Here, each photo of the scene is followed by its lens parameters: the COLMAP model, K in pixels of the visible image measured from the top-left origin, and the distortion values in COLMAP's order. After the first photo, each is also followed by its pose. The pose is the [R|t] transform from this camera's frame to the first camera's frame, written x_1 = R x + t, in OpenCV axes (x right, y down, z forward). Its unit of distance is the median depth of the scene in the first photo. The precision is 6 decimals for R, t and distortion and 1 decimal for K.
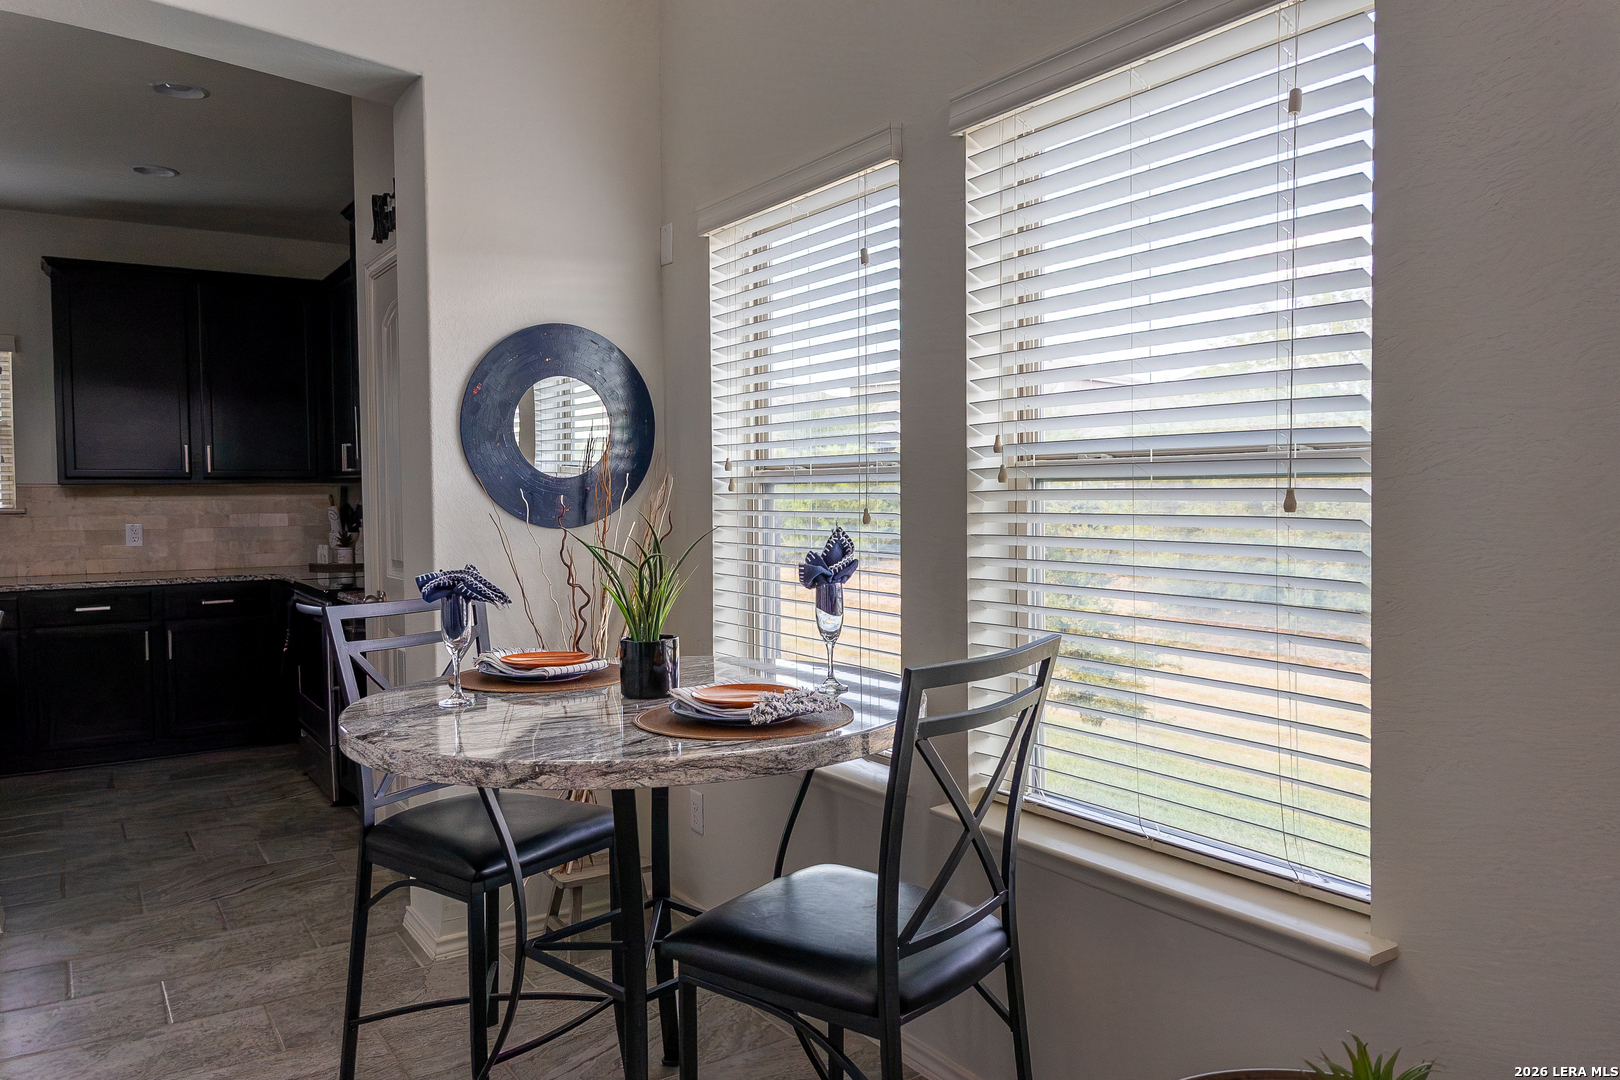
lens RADIAL K [[1175.6, 0, 810.0], [0, 1175.6, 540.0], [0, 0, 1]] dist [-0.004359, 0.039912]
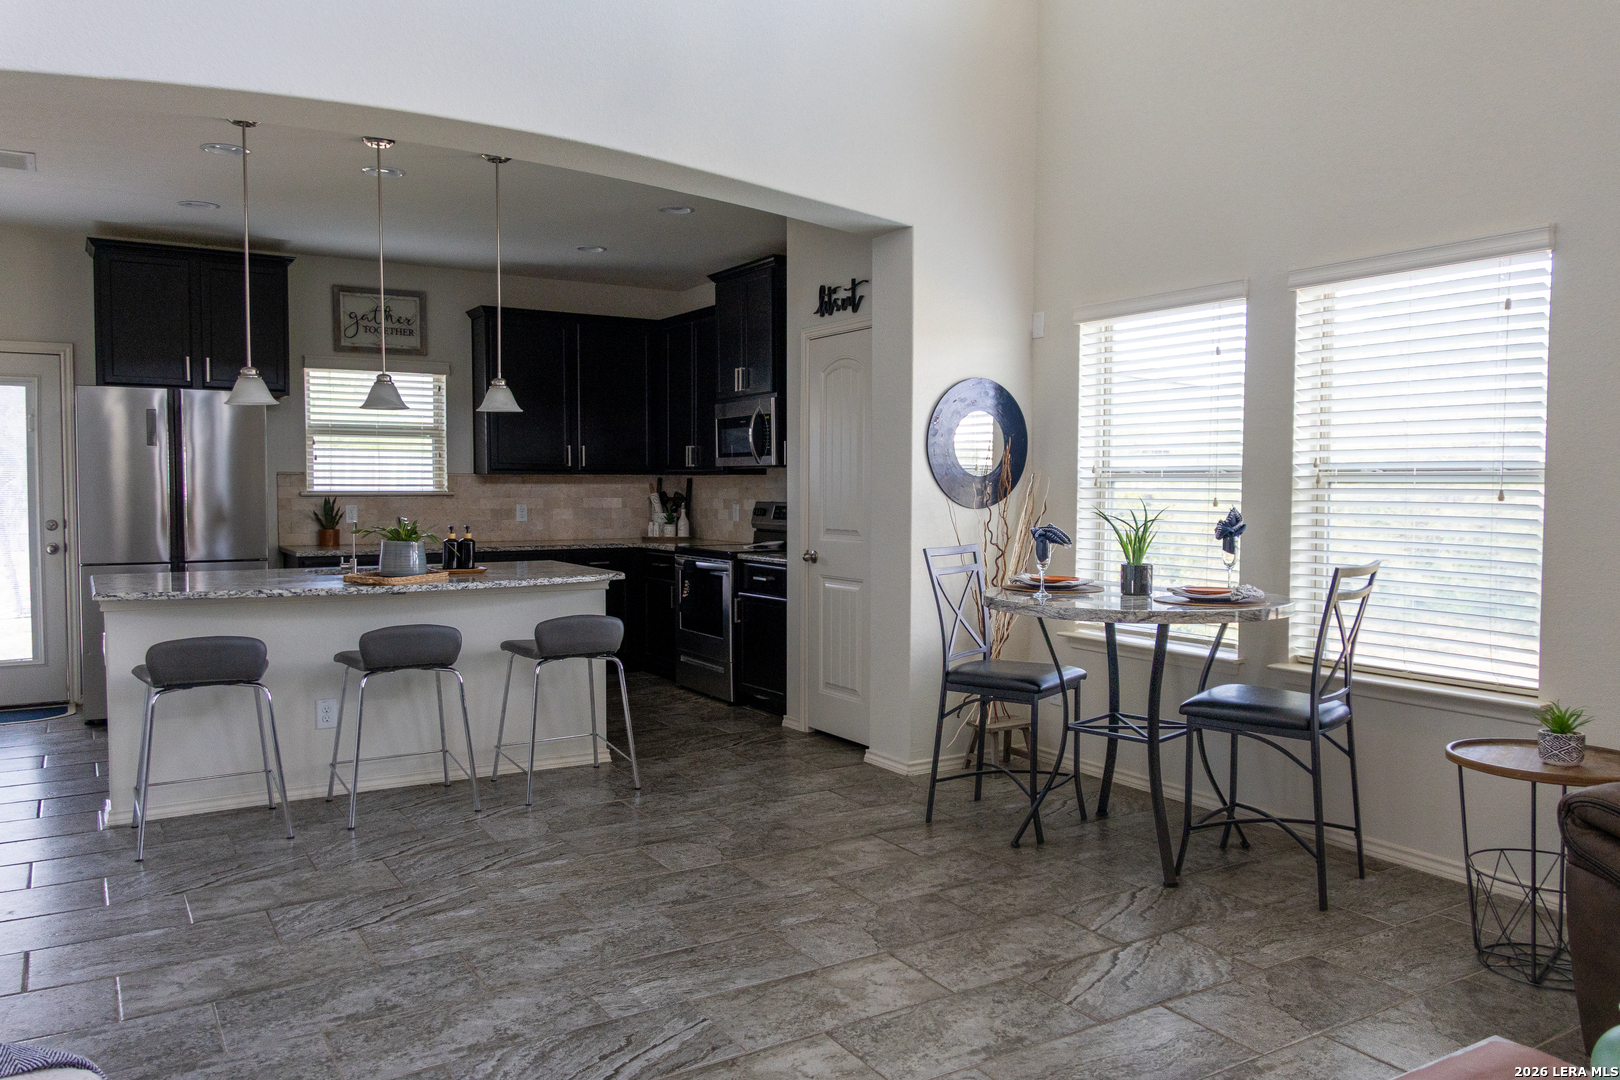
lens RADIAL K [[1175.6, 0, 810.0], [0, 1175.6, 540.0], [0, 0, 1]] dist [-0.004359, 0.039912]
pose [[0.999515, 0.013384, -0.028126, -0.563344], [-0.013196, 0.999889, 0.006859, 0.034958], [0.028215, -0.006485, 0.999581, -0.835397]]
